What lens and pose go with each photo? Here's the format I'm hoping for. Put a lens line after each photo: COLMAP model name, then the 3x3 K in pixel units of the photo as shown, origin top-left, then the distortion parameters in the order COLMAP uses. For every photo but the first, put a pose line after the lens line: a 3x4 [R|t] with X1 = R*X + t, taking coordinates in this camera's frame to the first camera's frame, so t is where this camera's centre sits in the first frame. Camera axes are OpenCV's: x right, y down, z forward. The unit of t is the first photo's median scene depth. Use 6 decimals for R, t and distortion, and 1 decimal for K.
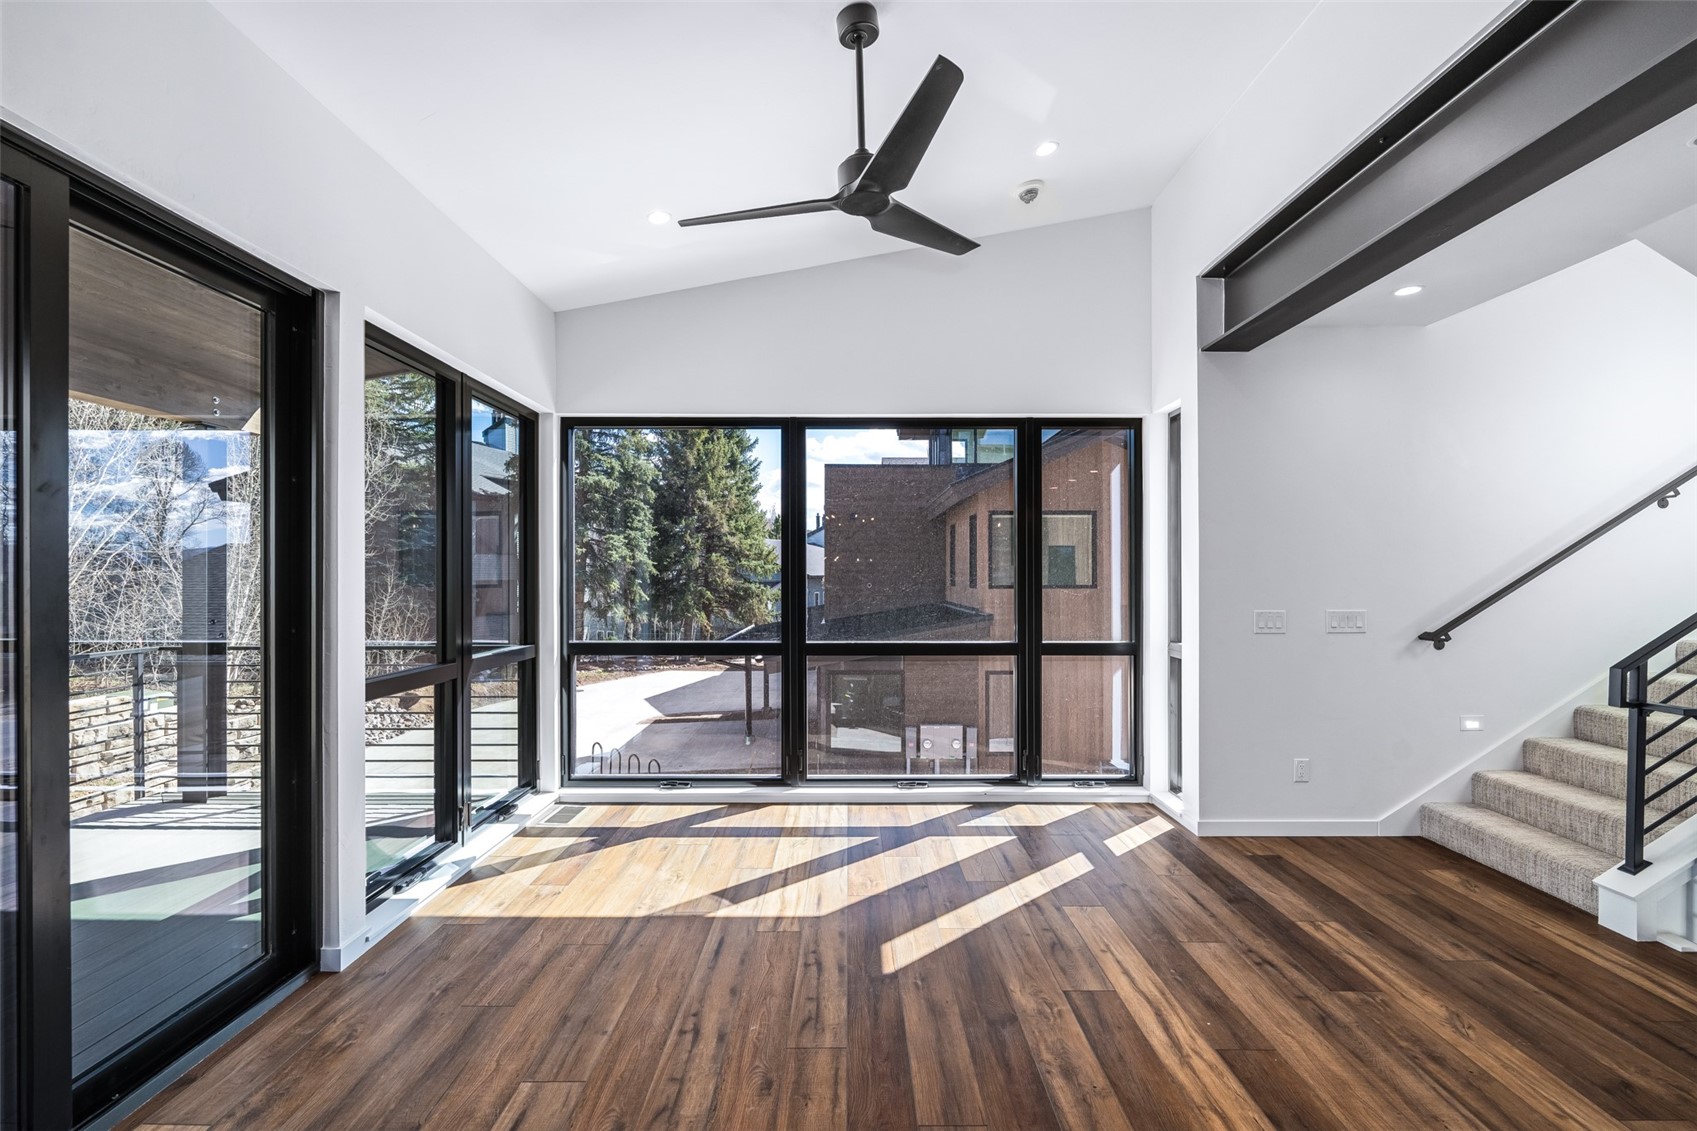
lens RADIAL K [[747.8, 0, 832.2], [0, 747.8, 573.2], [0, 0, 1]] dist [-0.002989, 0.000270]
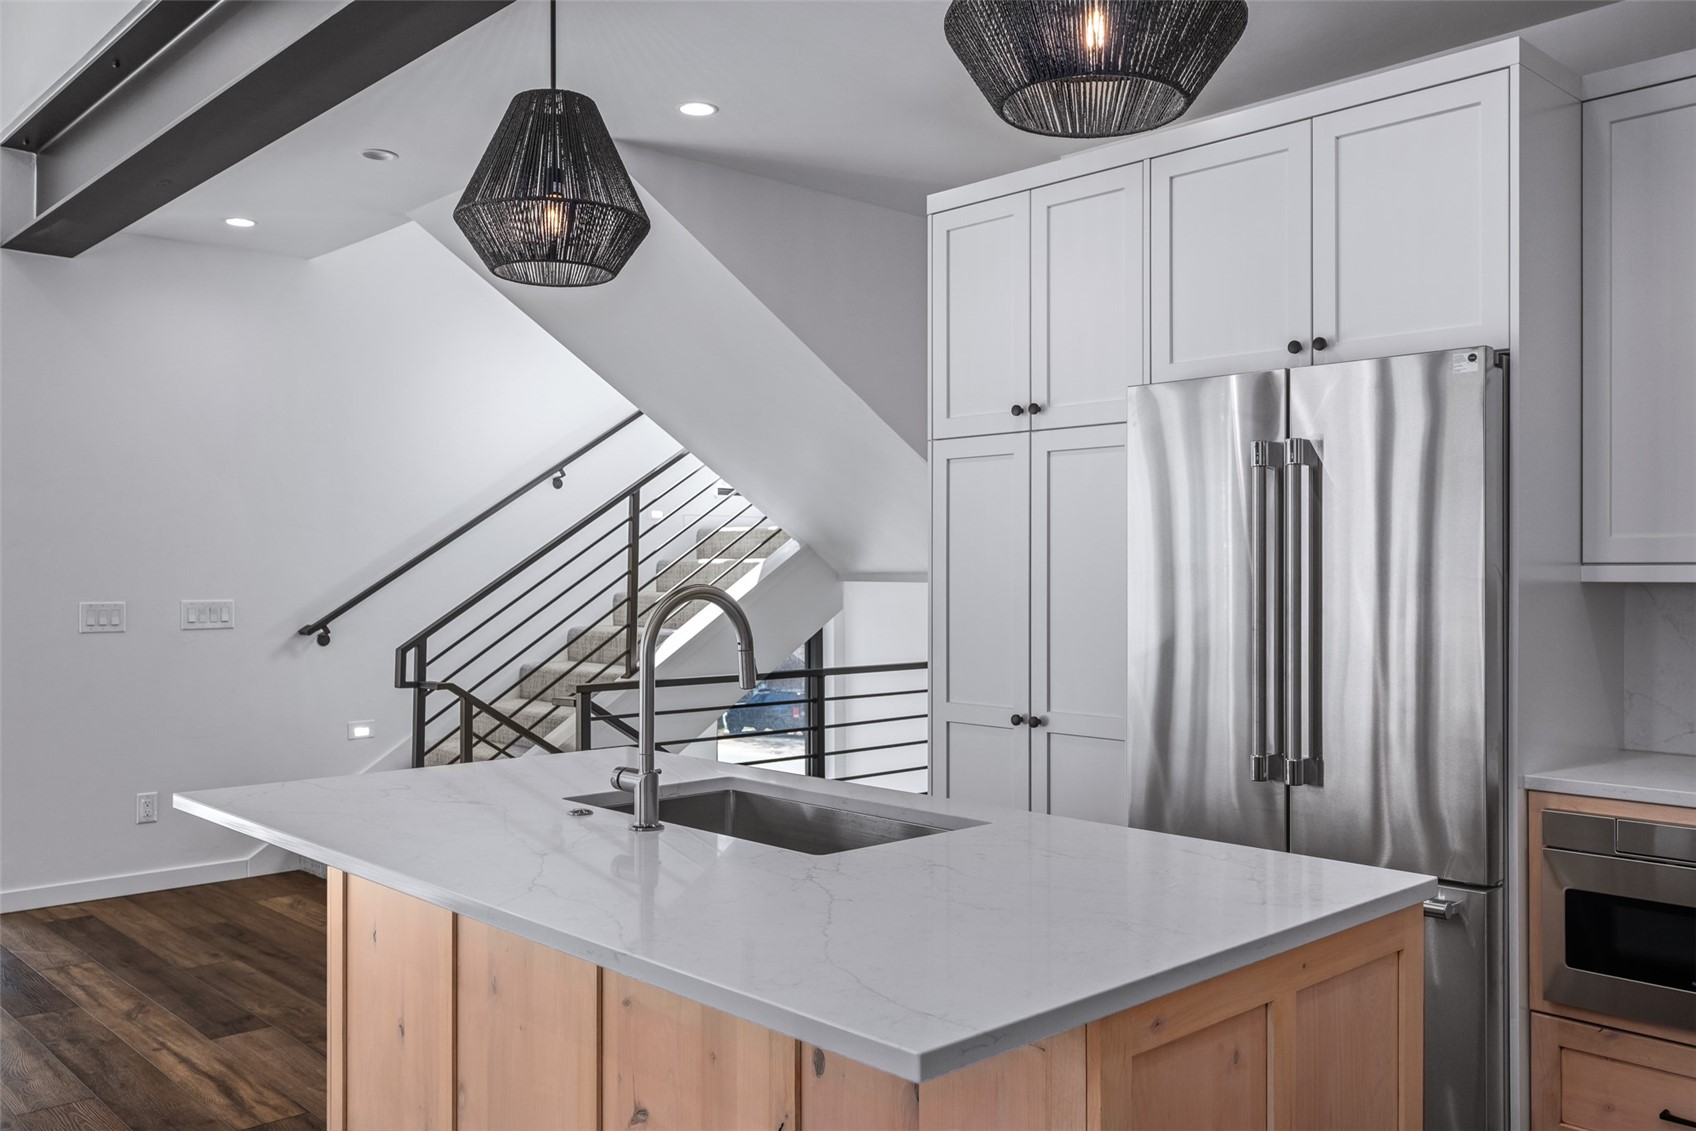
lens RADIAL K [[1399.4, 0, 847.9], [0, 1399.4, 570.2], [0, 0, 1]] dist [0.005167, -0.006282]
pose [[0.713127, -0.000192, 0.701034, 0.173606], [-0.000664, 0.999999, 0.000950, 0.020788], [-0.701034, -0.001143, 0.713127, -0.742994]]
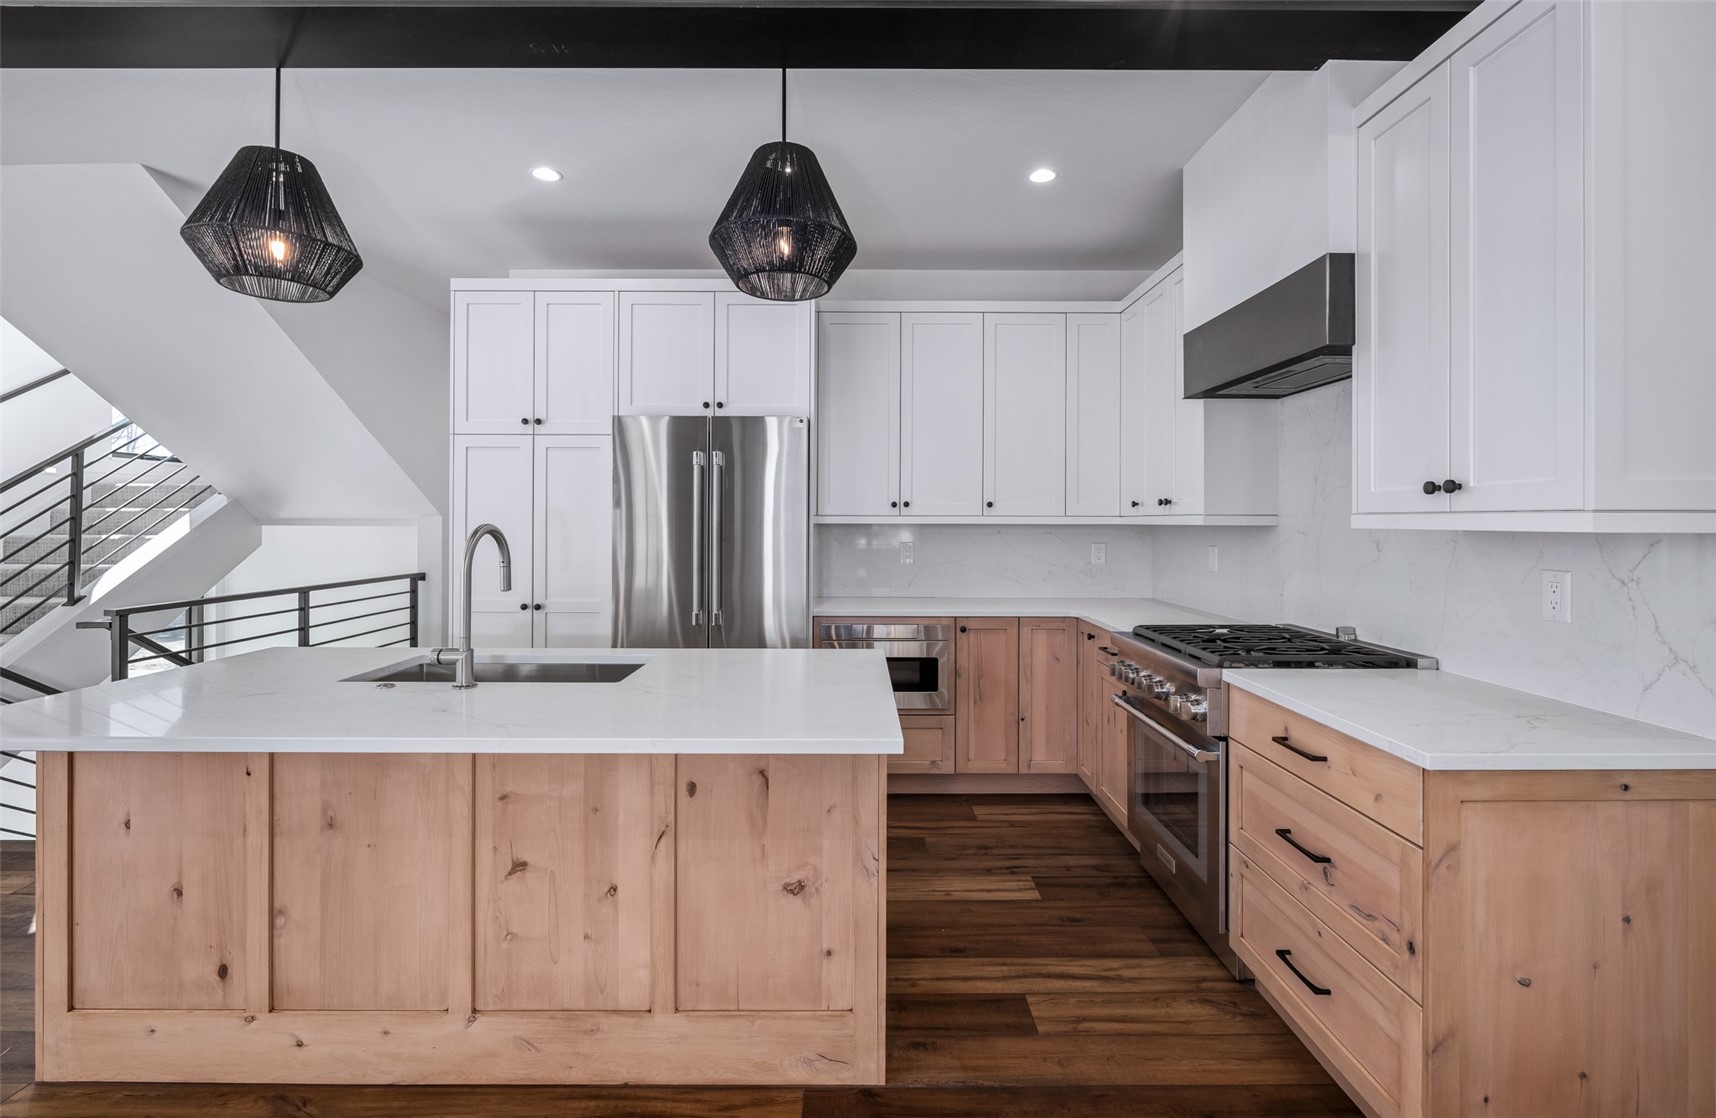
lens RADIAL K [[770.1, 0, 862.4], [0, 770.1, 524.2], [0, 0, 1]] dist [-0.004475, -0.000013]
pose [[-0.028289, -0.003815, 0.999592, -0.015564], [-0.004294, 0.999984, 0.003695, 0.026345], [-0.999591, -0.004188, -0.028305, -0.407268]]
